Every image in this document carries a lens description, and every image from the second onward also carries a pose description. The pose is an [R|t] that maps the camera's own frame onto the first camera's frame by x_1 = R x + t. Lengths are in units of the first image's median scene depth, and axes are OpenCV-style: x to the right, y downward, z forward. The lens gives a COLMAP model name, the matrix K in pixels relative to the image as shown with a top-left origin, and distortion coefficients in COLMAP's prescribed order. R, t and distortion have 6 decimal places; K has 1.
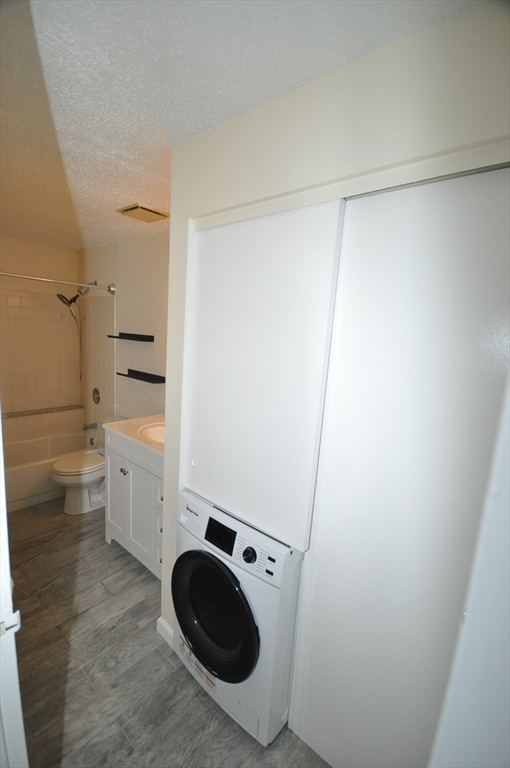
lens RADIAL K [[335.7, 0, 256.1], [0, 335.7, 393.3], [0, 0, 1]] dist [0.015725, -0.014340]
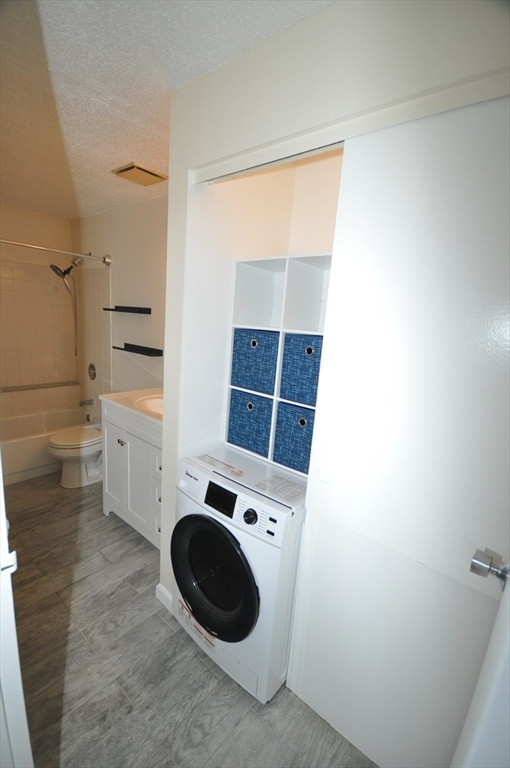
lens RADIAL K [[335.7, 0, 256.1], [0, 335.7, 393.3], [0, 0, 1]] dist [0.015725, -0.014340]
pose [[0.999903, 0.009011, 0.010577, -0.011959], [-0.009447, 0.999076, 0.041939, 0.056454], [-0.010189, -0.042035, 0.999064, 0.019429]]
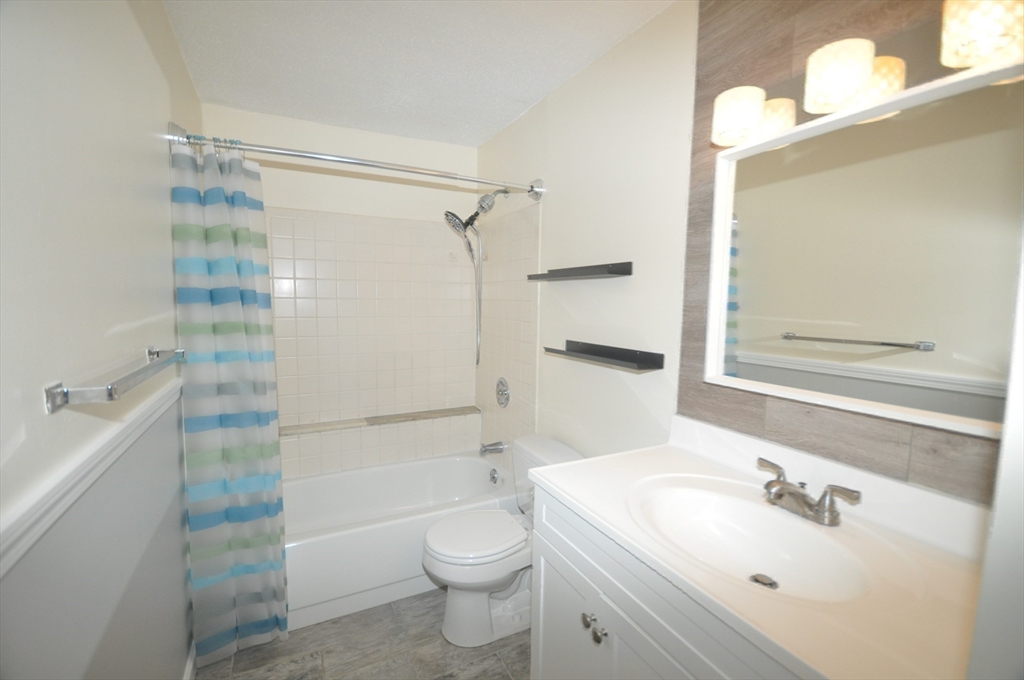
lens RADIAL K [[447.6, 0, 510.0], [0, 447.6, 340.1], [0, 0, 1]] dist [0.015725, -0.014340]
pose [[0.922695, -0.020833, -0.384968, -0.399731], [-0.014773, 0.995895, -0.089303, -0.026191], [0.385248, 0.088087, 0.918599, 0.721596]]
